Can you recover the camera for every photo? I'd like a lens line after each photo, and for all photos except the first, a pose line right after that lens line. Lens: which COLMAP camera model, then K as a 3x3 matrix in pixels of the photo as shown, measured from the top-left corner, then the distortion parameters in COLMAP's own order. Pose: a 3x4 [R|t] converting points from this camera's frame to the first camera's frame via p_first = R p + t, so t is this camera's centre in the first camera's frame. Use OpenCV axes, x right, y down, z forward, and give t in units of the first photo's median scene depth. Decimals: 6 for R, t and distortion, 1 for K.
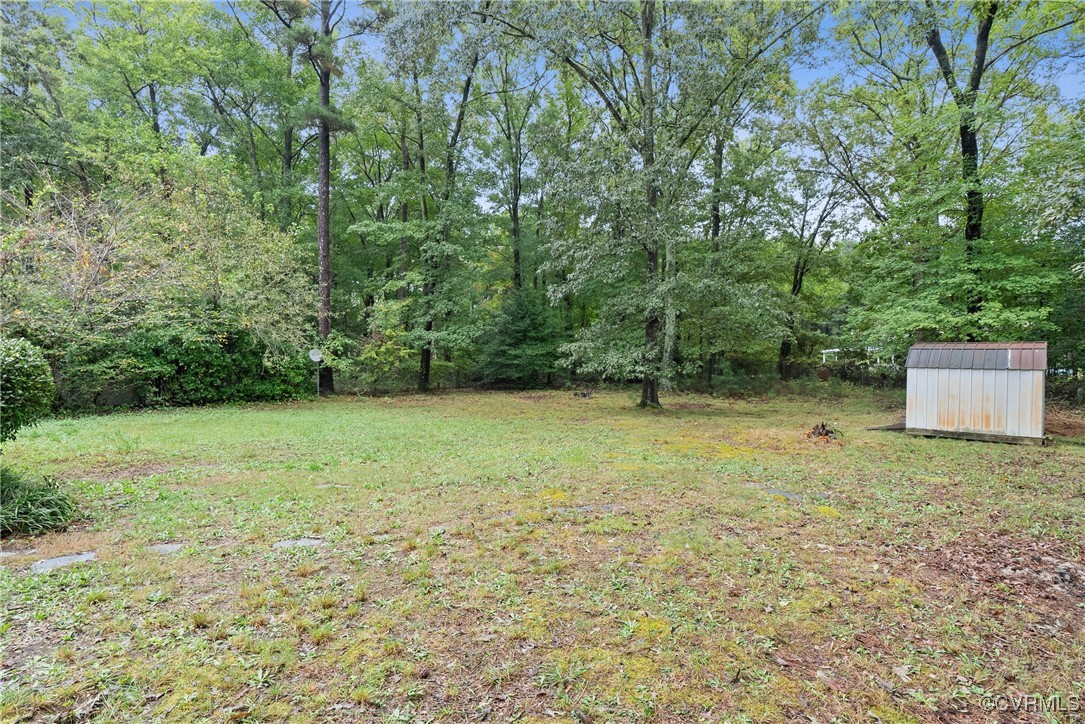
lens RADIAL K [[572.7, 0, 542.4], [0, 572.7, 364.1], [0, 0, 1]] dist [-0.002781, 0.000507]
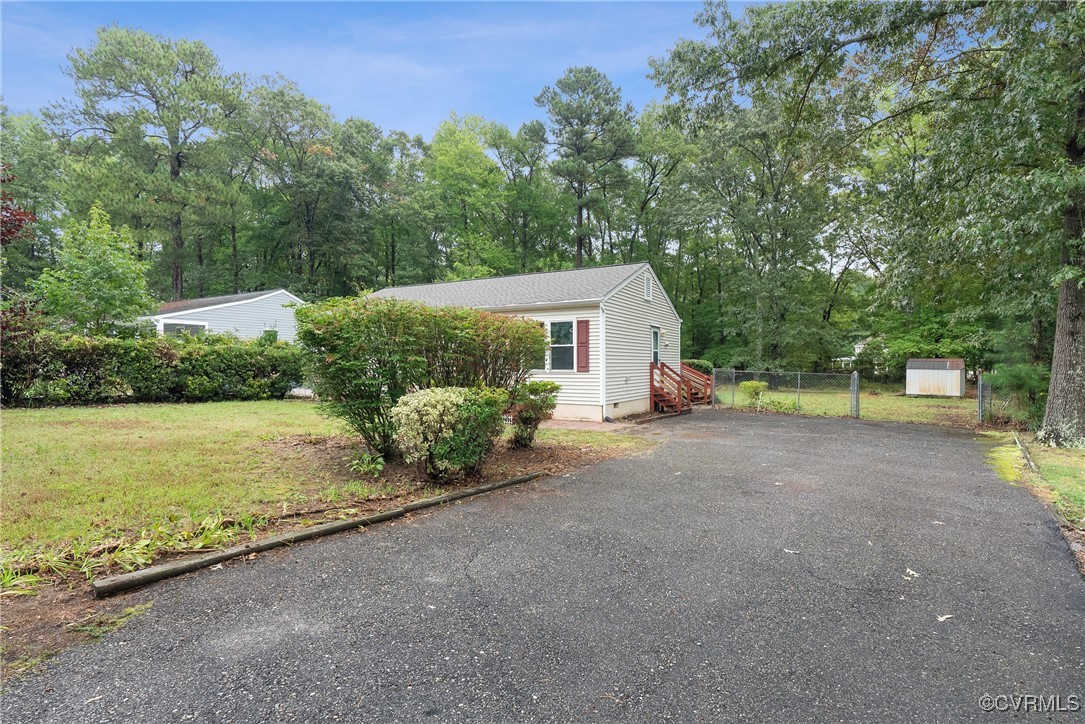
lens RADIAL K [[532.4, 0, 542.7], [0, 532.4, 358.1], [0, 0, 1]] dist [0.001313, 0.000172]
pose [[0.999876, 0.002796, -0.015524, -0.806975], [-0.003110, 0.999791, -0.020193, 0.008063], [0.015464, 0.020239, 0.999676, -1.190180]]
